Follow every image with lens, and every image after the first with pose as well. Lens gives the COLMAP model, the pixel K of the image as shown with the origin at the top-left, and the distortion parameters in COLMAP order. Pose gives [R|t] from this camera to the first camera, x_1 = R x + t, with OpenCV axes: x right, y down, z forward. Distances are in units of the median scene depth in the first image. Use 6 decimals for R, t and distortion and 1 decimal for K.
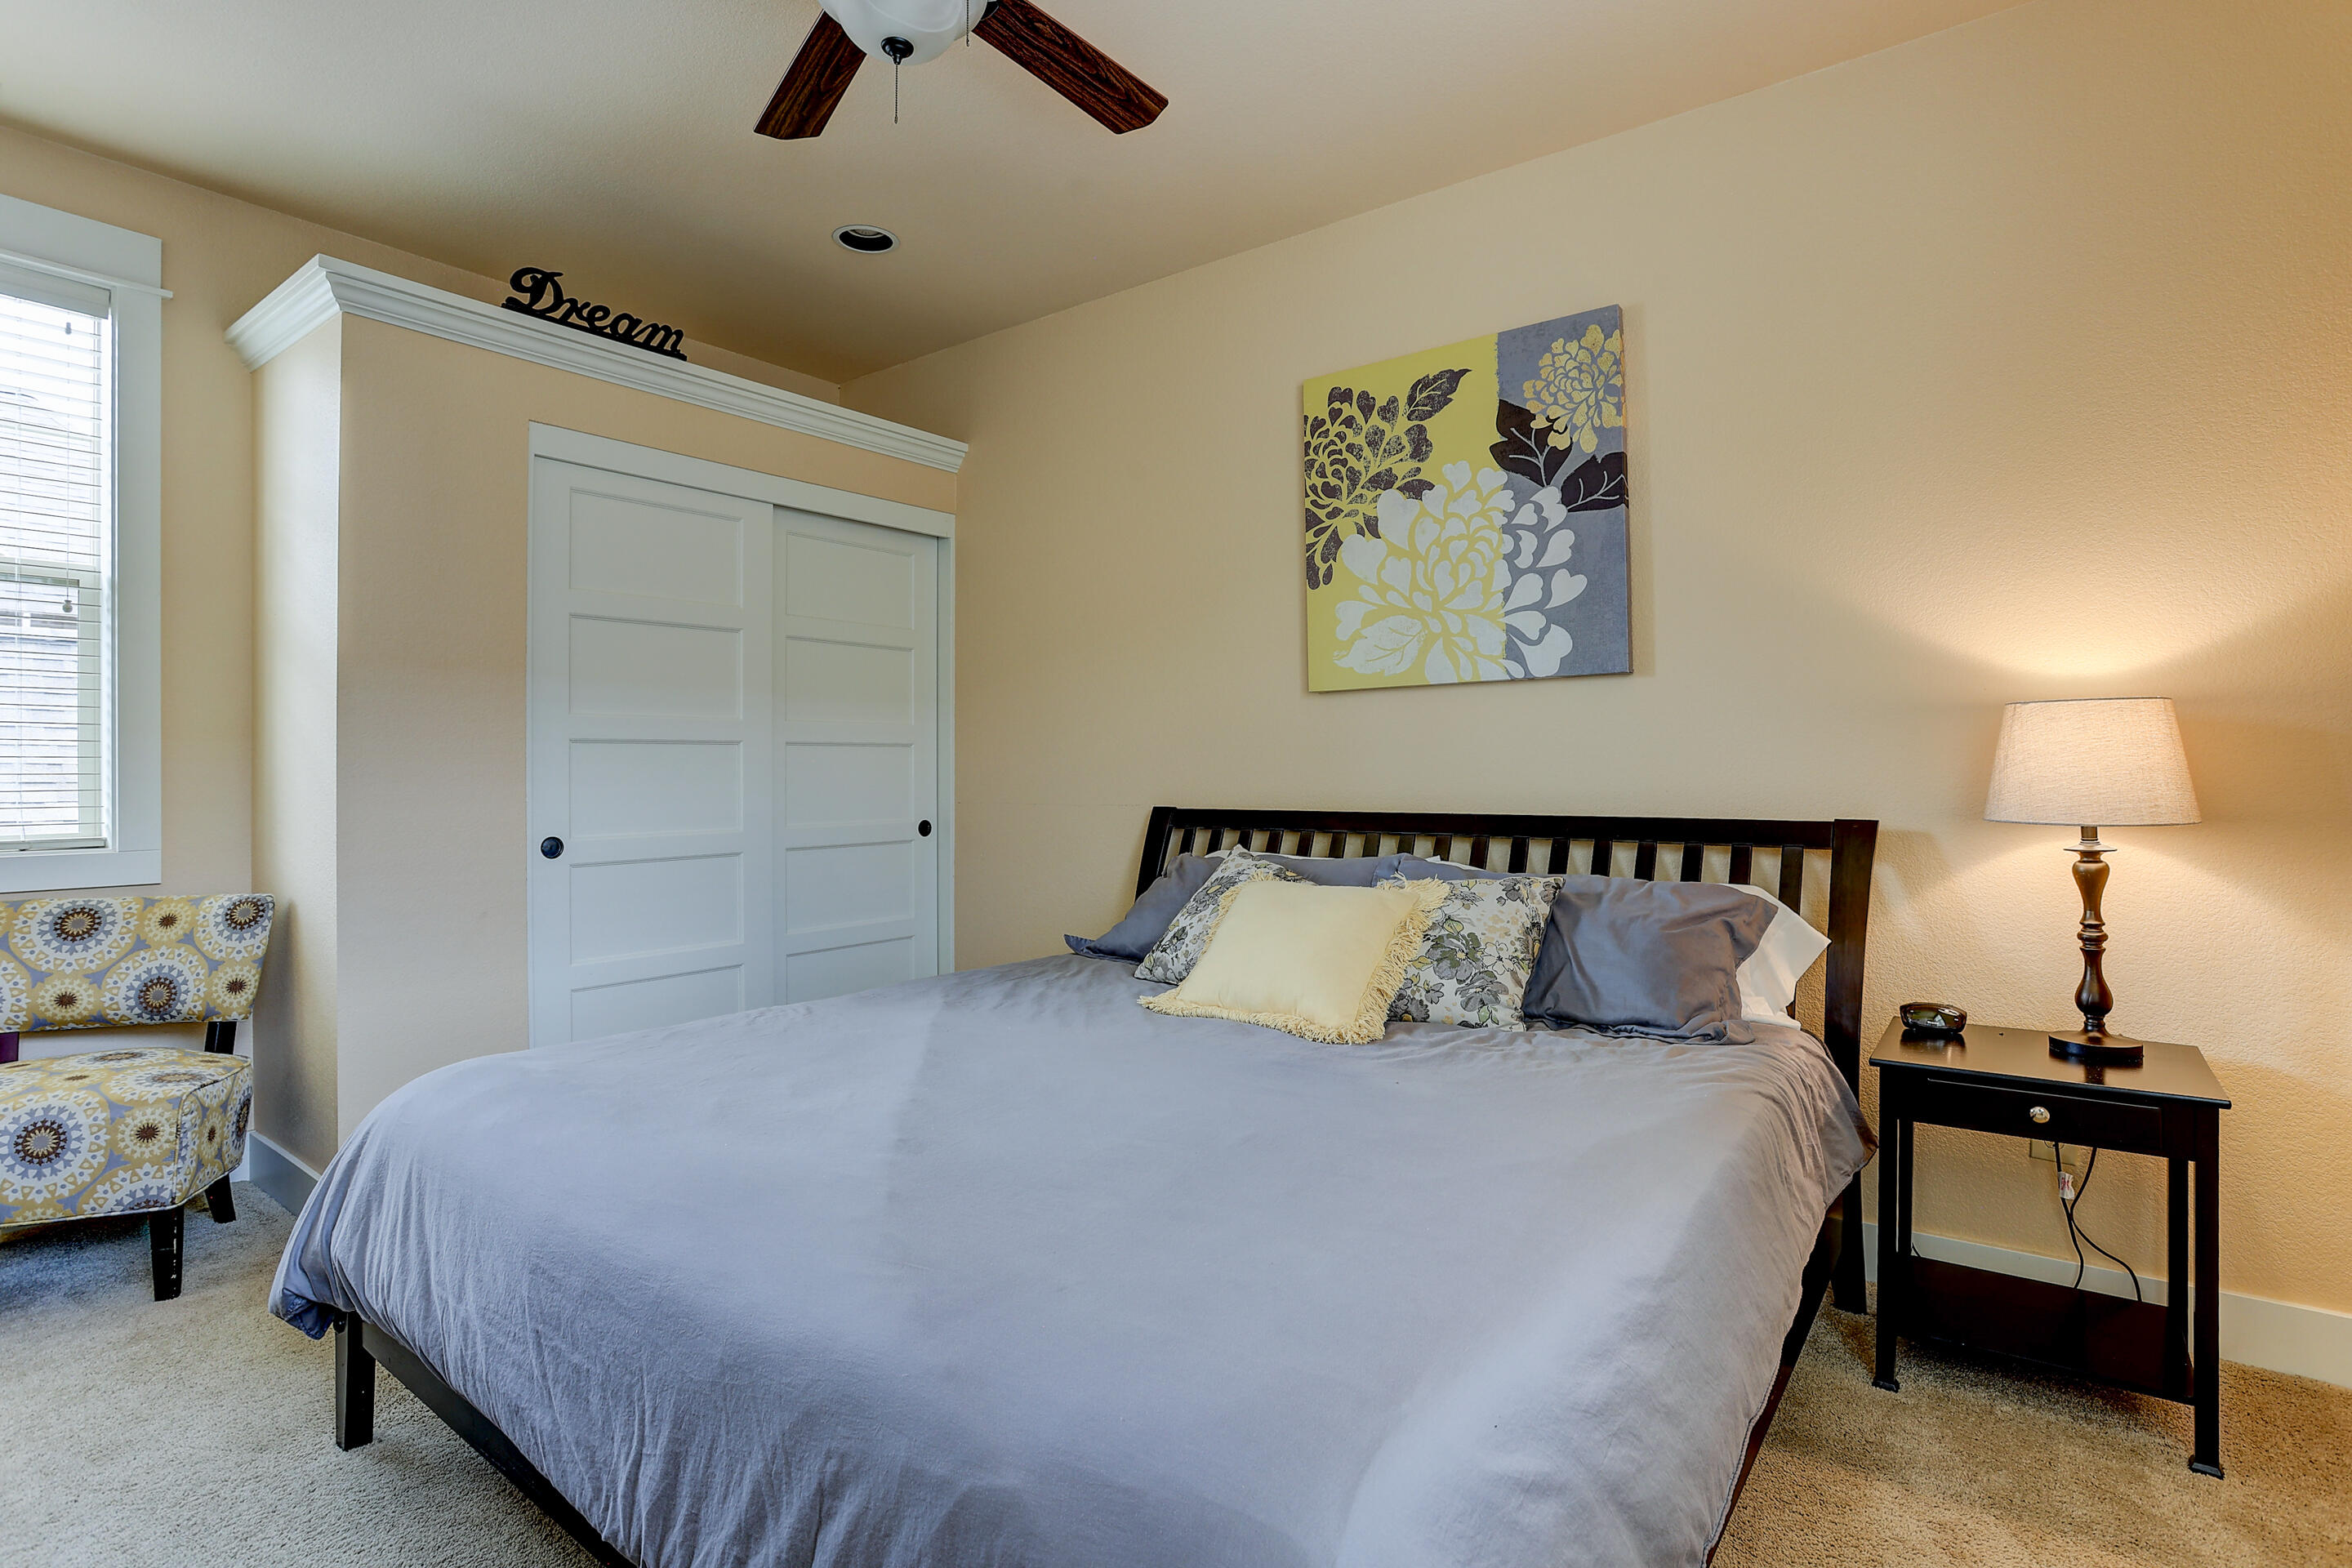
lens RADIAL K [[1141.1, 0, 1176.1], [0, 1141.1, 749.4], [0, 0, 1]] dist [-0.010260, 0.000438]
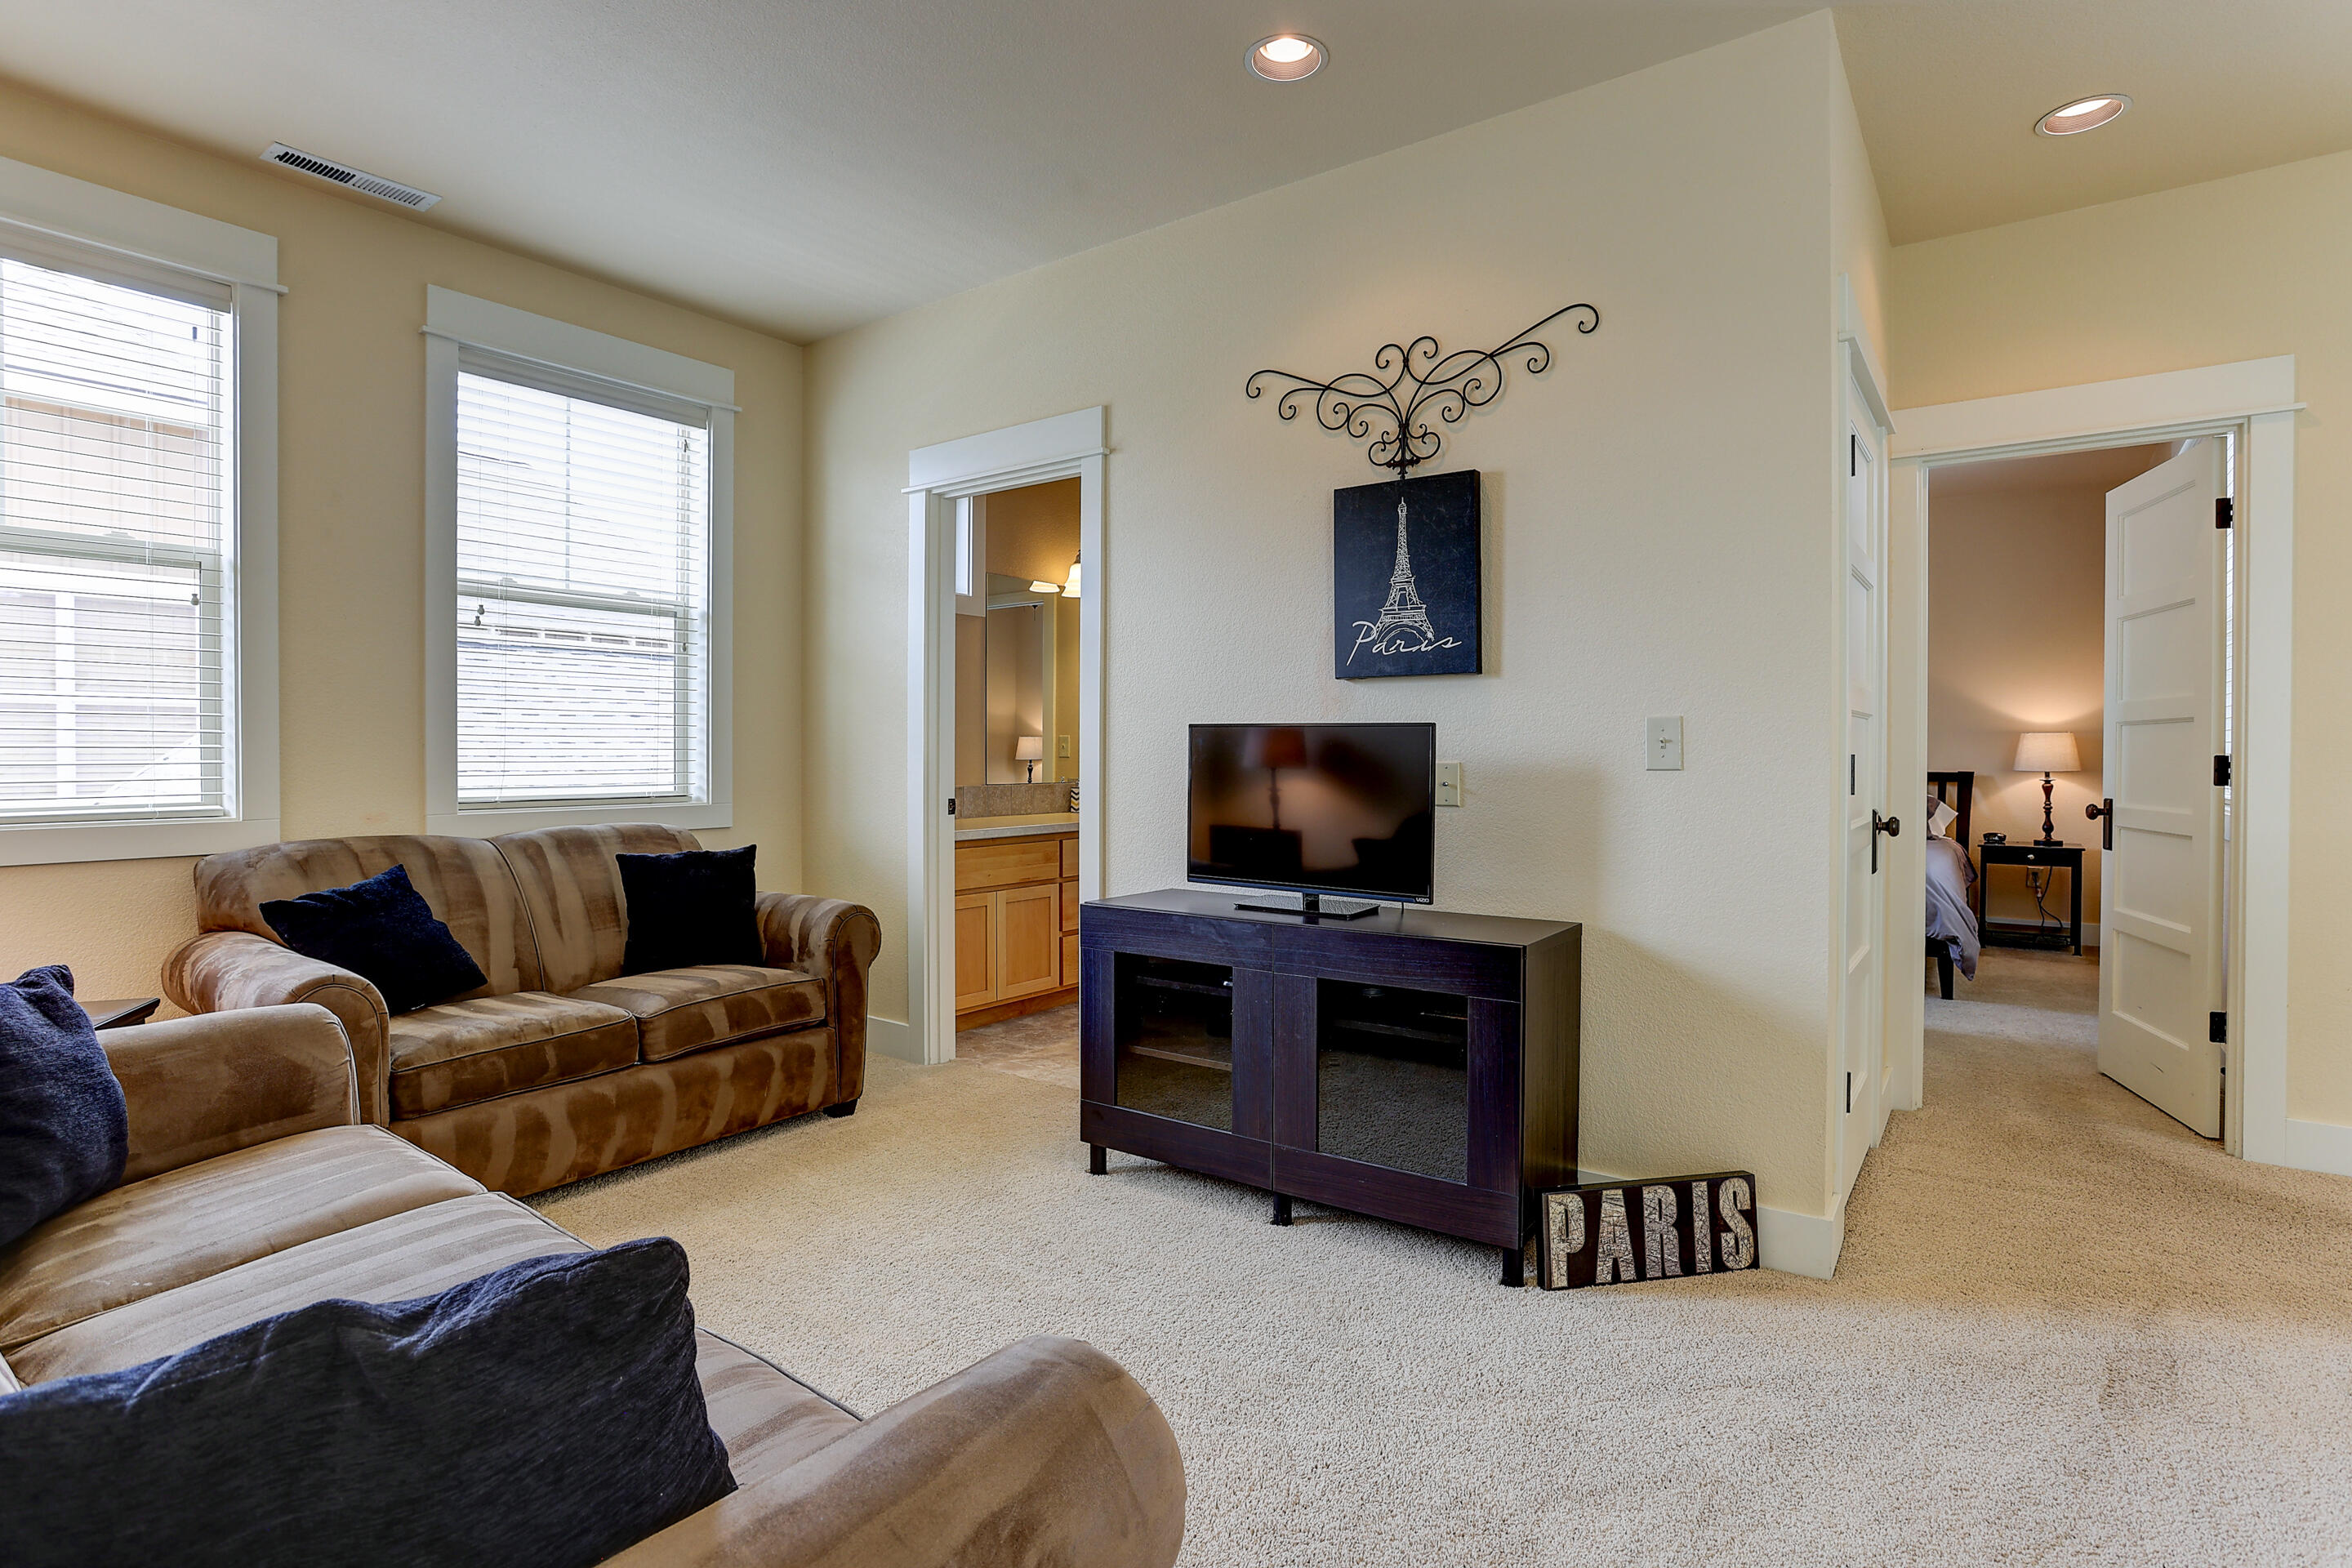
lens RADIAL K [[1172.8, 0, 1171.7], [0, 1172.8, 741.9], [0, 0, 1]] dist [0.000499, 0.000074]
pose [[0.999652, 0.003349, 0.026182, -1.442101], [-0.003766, 0.999867, 0.015867, -0.050677], [-0.026125, -0.015960, 0.999531, -1.847430]]
